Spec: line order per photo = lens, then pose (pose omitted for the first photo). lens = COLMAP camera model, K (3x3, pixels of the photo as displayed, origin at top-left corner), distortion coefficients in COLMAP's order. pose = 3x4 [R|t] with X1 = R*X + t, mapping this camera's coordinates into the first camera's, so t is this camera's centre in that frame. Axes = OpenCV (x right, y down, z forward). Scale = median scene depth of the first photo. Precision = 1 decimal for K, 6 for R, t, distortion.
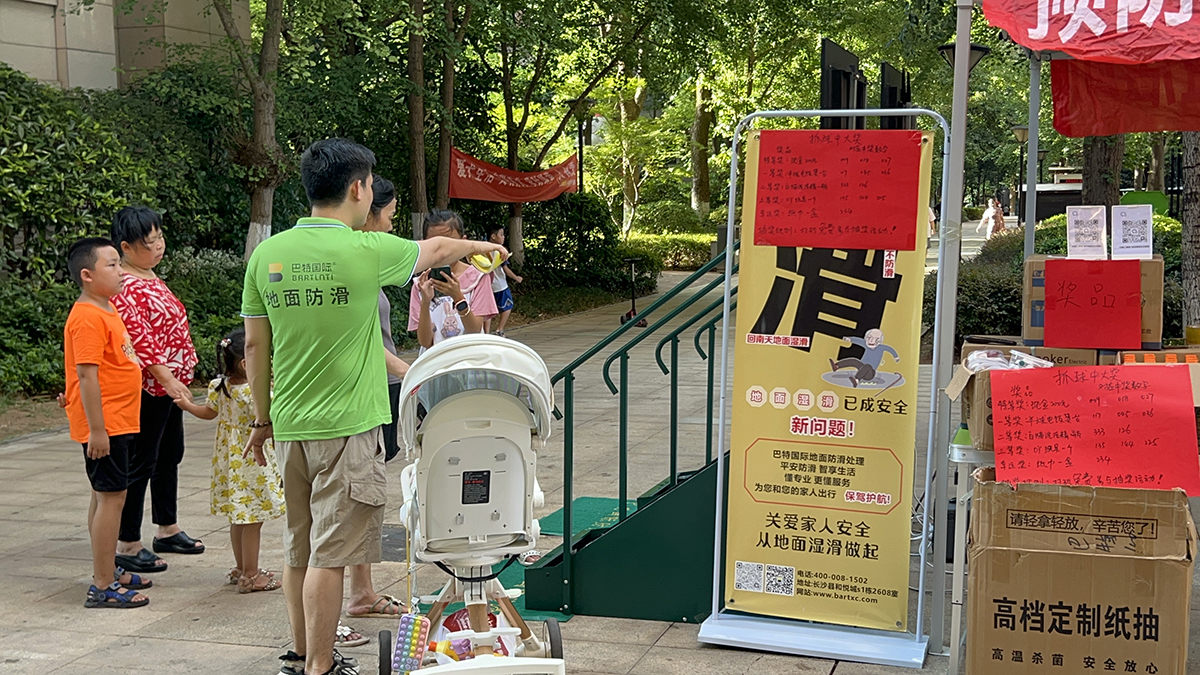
lens RADIAL K [[1488.9, 0, 574.5], [0, 1488.9, 342.9], [0, 0, 1]] dist [0.023328, 0.000000]
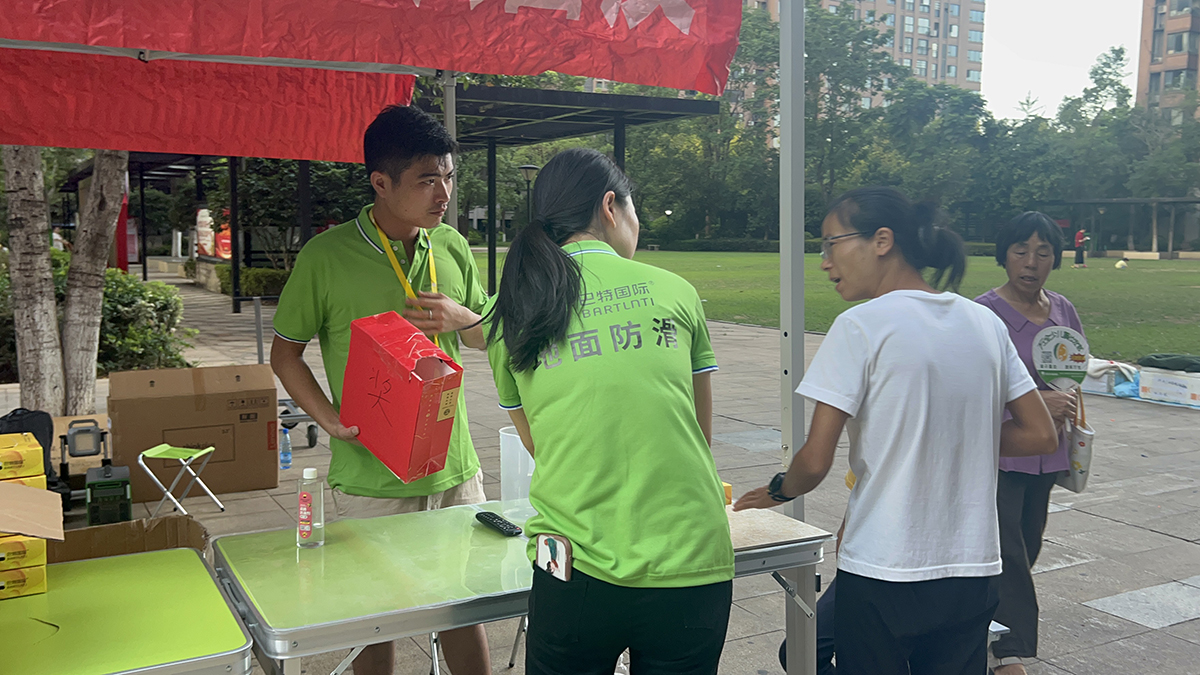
lens RADIAL K [[1036.4, 0, 575.8], [0, 1036.4, 350.6], [0, 0, 1]] dist [0.056987, -0.091942]
pose [[0.678282, -0.063201, 0.732078, 0.283894], [0.052310, 0.997920, 0.037686, -0.040074], [-0.732937, 0.012733, 0.680177, 0.501926]]
